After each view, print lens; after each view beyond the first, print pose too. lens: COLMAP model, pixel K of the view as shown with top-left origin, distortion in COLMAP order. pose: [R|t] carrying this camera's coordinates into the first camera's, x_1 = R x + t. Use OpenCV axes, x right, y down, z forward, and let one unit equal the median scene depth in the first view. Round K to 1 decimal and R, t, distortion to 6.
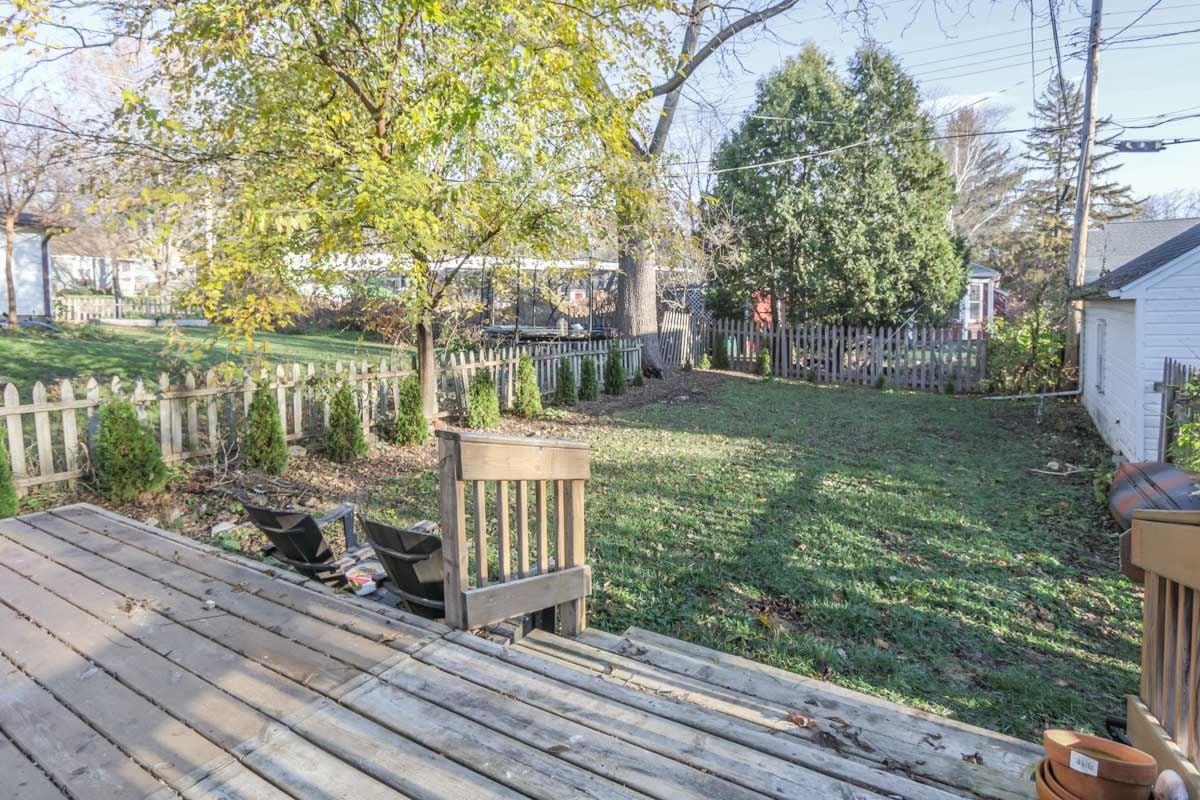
lens RADIAL K [[639.1, 0, 589.9], [0, 639.1, 327.1], [0, 0, 1]] dist [-0.016918, 0.001051]
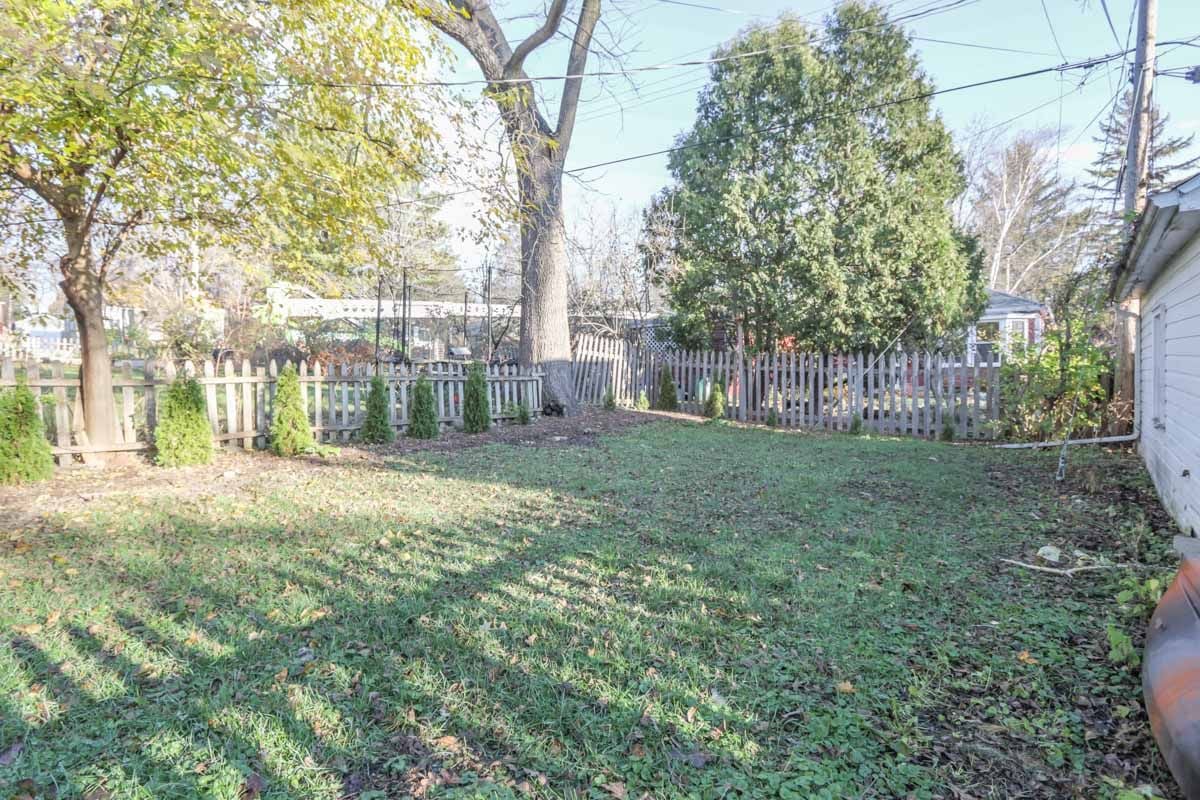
lens RADIAL K [[596.1, 0, 622.7], [0, 596.1, 382.2], [0, 0, 1]] dist [-0.016862, -0.000650]
pose [[0.995809, 0.005648, -0.091284, 0.247888], [-0.007657, 0.999736, -0.021669, 0.053371], [0.091138, 0.022277, 0.995589, 0.281372]]
